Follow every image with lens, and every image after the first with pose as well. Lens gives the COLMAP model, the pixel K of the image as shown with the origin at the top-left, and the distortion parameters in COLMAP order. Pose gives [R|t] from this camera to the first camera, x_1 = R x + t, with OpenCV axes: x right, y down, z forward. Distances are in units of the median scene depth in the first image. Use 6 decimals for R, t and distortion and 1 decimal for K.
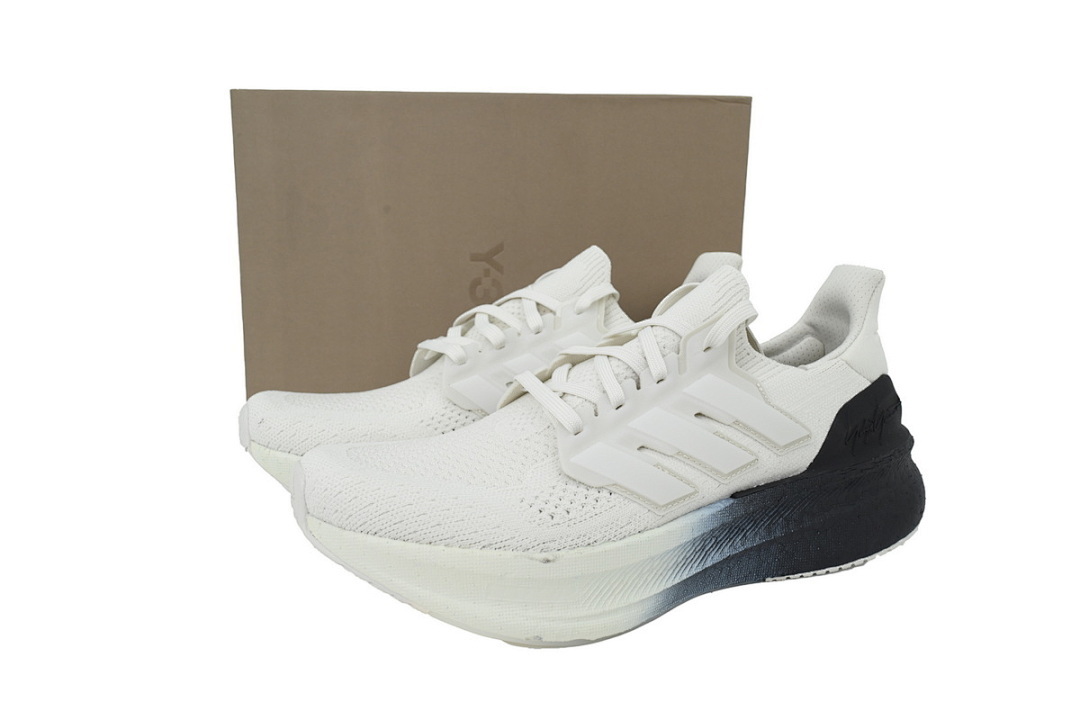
lens RADIAL K [[822.7, 0, 540.0], [0, 822.7, 360.8], [0, 0, 1]] dist [0.003475, 0.001372]
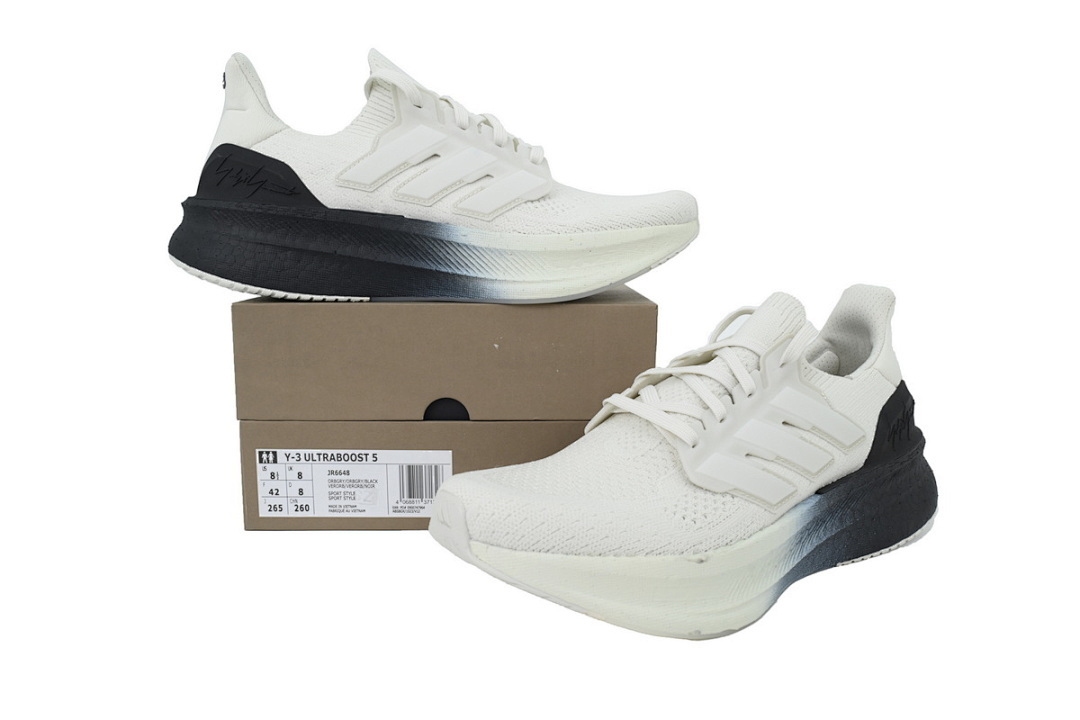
lens RADIAL K [[822.7, 0, 539.2], [0, 822.7, 358.5], [0, 0, 1]] dist [0.003475, 0.001372]
pose [[0.979924, -0.047803, 0.193554, -0.365641], [0.054737, 0.998031, -0.030636, -0.007367], [-0.191708, 0.040616, 0.980611, -0.053813]]
